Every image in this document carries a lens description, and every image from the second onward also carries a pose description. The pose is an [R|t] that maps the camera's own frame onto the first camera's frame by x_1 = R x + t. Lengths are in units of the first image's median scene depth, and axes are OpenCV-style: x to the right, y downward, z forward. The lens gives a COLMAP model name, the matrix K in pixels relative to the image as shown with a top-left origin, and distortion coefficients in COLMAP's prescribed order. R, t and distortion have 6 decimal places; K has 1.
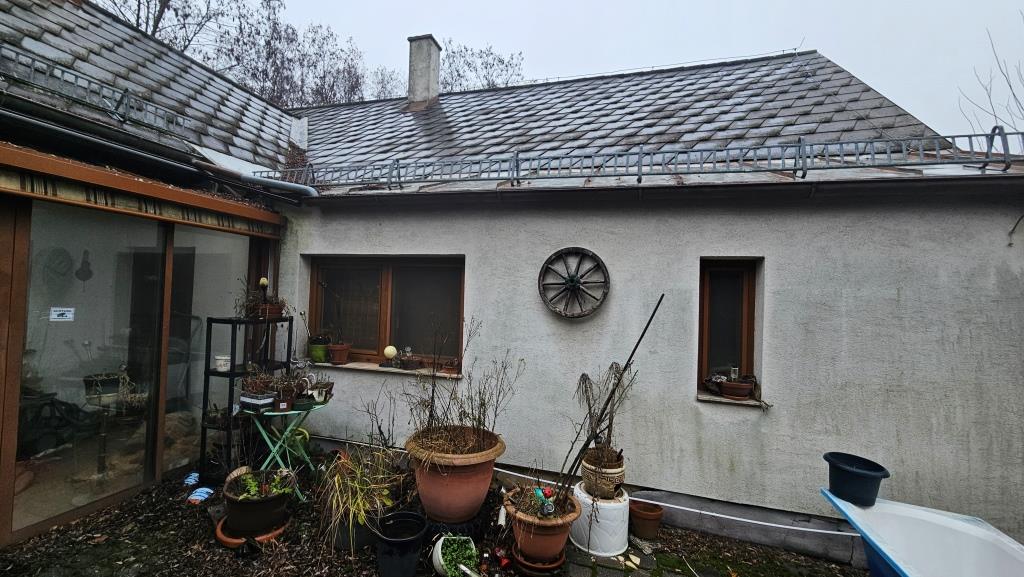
lens RADIAL K [[426.4, 0, 510.9], [0, 426.4, 287.4], [0, 0, 1]] dist [-0.002089, 0.001051]
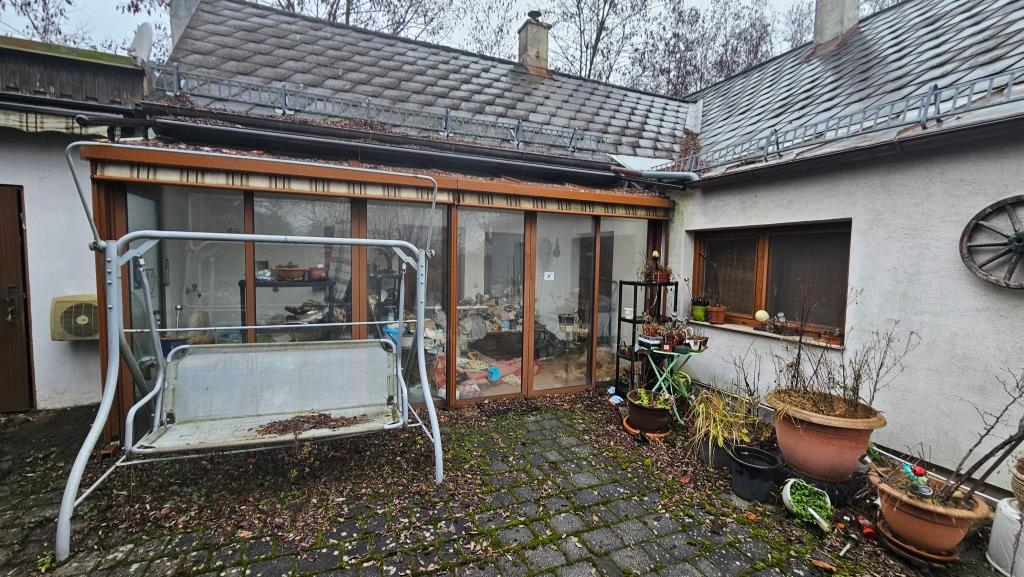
lens RADIAL K [[426.4, 0, 510.9], [0, 426.4, 287.4], [0, 0, 1]] dist [-0.002089, 0.001051]
pose [[0.630513, 0.028854, -0.775642, 0.143786], [0.019755, 0.998389, 0.053199, 0.009562], [0.775927, -0.048865, 0.628927, -0.156166]]
